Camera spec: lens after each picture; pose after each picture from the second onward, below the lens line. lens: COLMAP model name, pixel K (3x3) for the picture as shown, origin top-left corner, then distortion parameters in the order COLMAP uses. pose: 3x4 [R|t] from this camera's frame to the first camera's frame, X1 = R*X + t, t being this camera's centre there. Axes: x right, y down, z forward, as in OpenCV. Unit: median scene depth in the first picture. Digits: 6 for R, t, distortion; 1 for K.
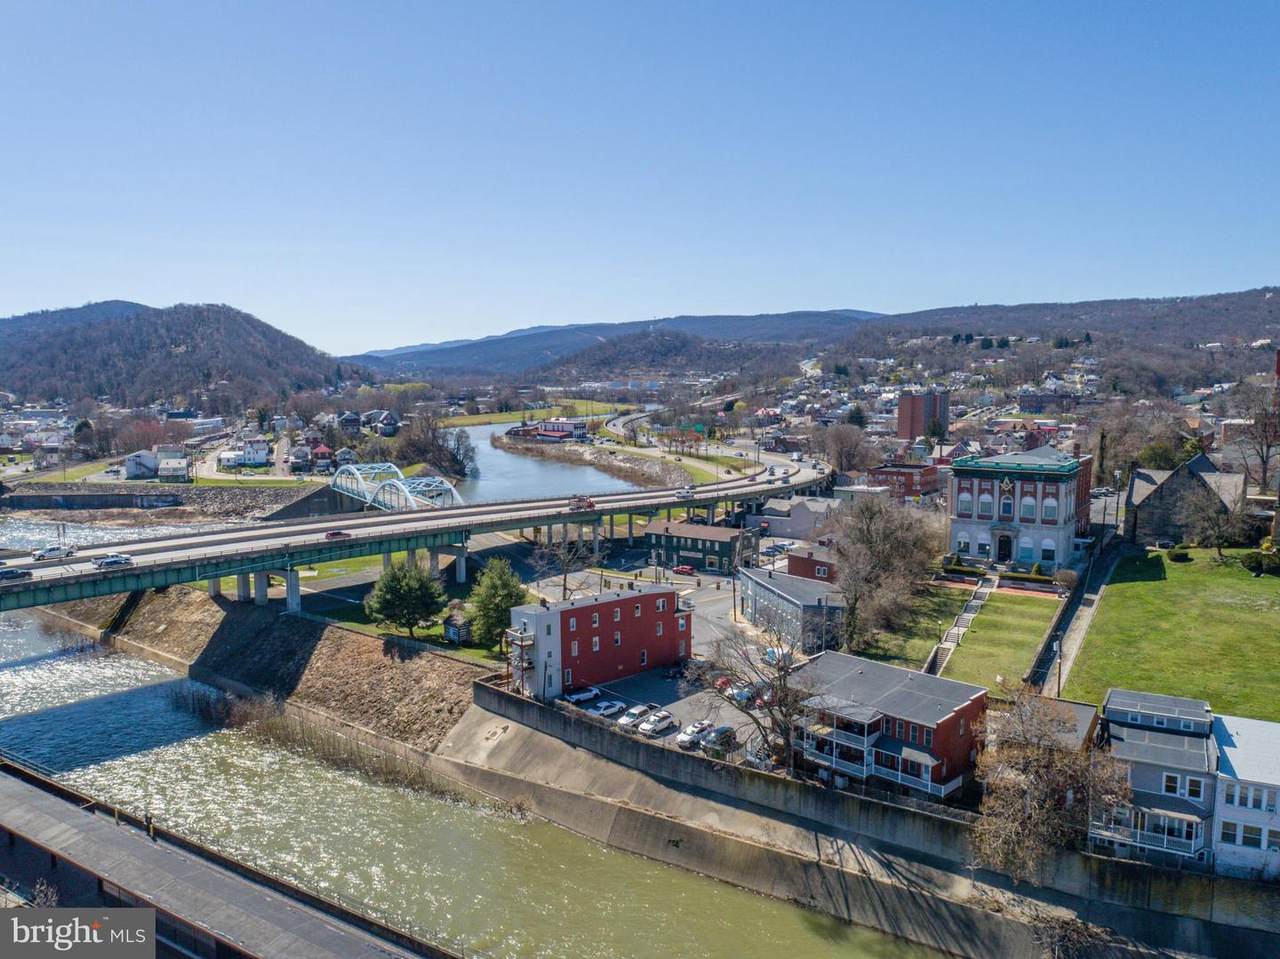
lens RADIAL K [[957.0, 0, 635.1], [0, 957.0, 491.4], [0, 0, 1]] dist [-0.023692, 0.009239]
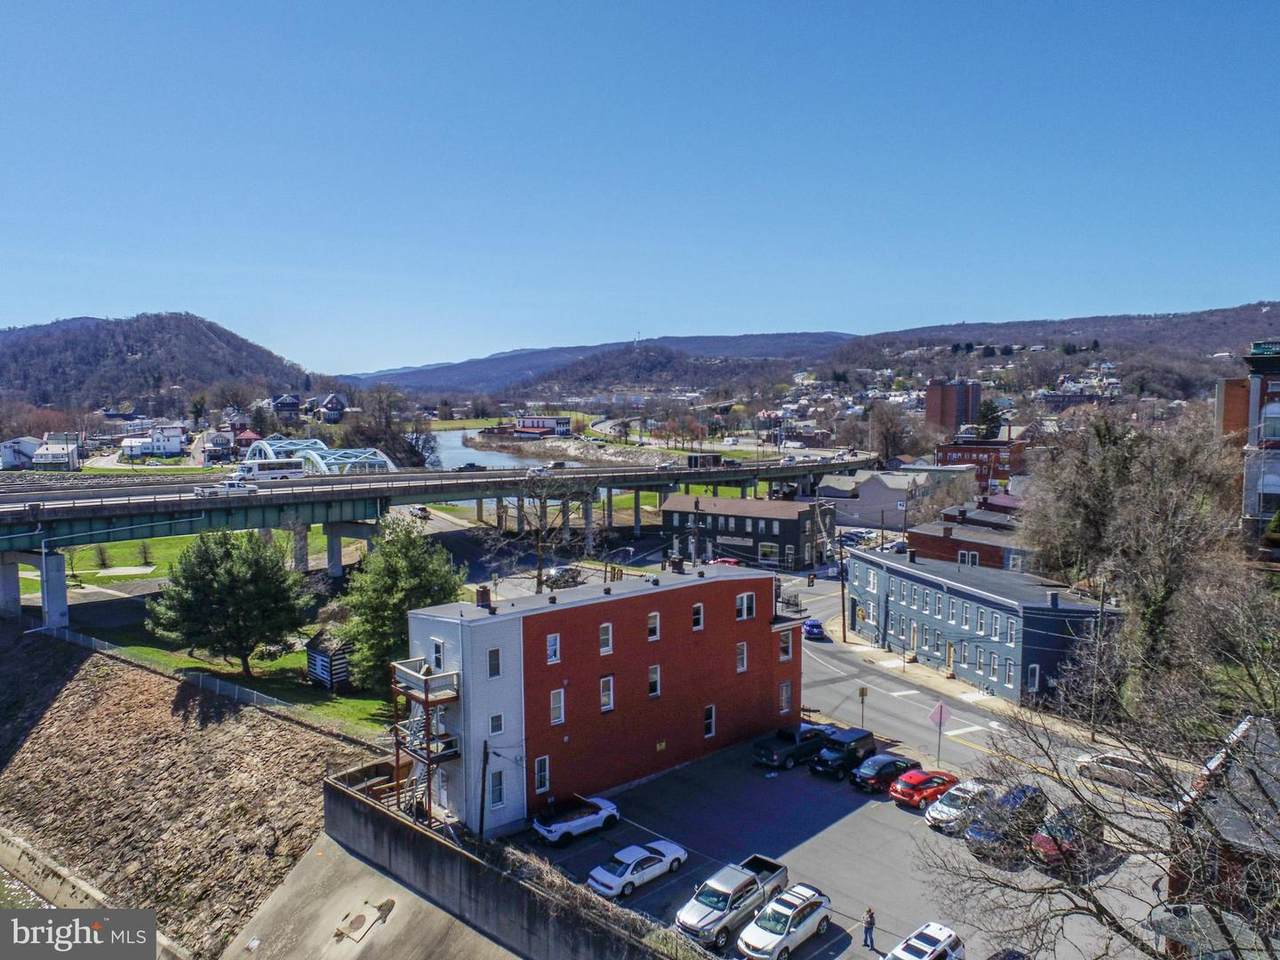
lens RADIAL K [[957.0, 0, 636.5], [0, 957.0, 485.6], [0, 0, 1]] dist [-0.023692, 0.009239]
pose [[0.999797, -0.000879, 0.020141, -0.030141], [0.001507, 0.999513, -0.031153, 0.065582], [-0.020104, 0.031177, 0.999312, 0.471046]]
